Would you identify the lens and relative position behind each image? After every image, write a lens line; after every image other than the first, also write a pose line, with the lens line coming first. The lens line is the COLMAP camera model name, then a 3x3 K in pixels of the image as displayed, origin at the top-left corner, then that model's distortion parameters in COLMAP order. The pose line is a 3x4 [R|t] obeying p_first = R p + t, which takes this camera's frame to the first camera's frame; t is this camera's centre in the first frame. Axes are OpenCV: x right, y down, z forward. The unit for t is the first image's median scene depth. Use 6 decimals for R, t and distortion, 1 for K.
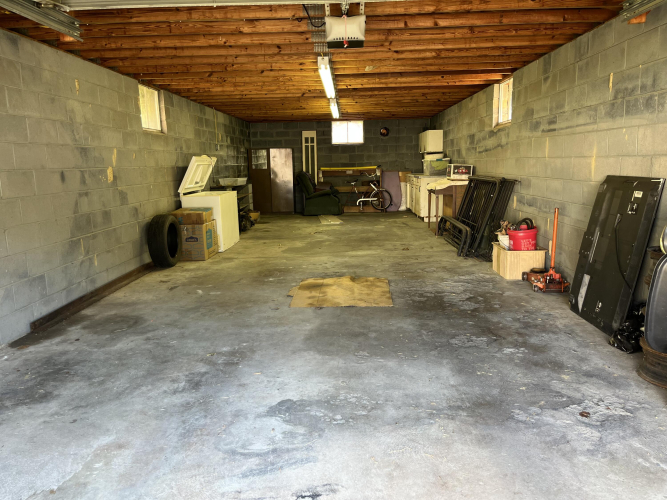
lens RADIAL K [[506.7, 0, 333.5], [0, 506.7, 250.0], [0, 0, 1]] dist [0.064632, -0.079263]
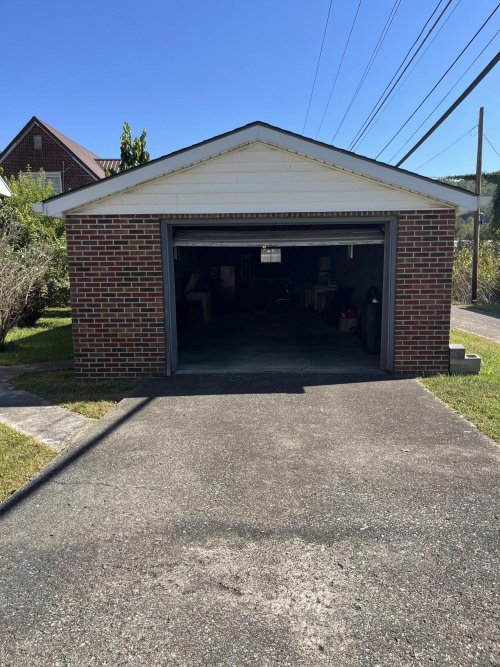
lens RADIAL K [[506.7, 0, 250.0], [0, 506.7, 333.5], [0, 0, 1]] dist [0.064632, -0.079263]
pose [[0.999880, 0.014855, -0.004297, -0.028694], [-0.015038, 0.998817, -0.046237, 0.082240], [0.003605, 0.046296, 0.998921, -0.578295]]
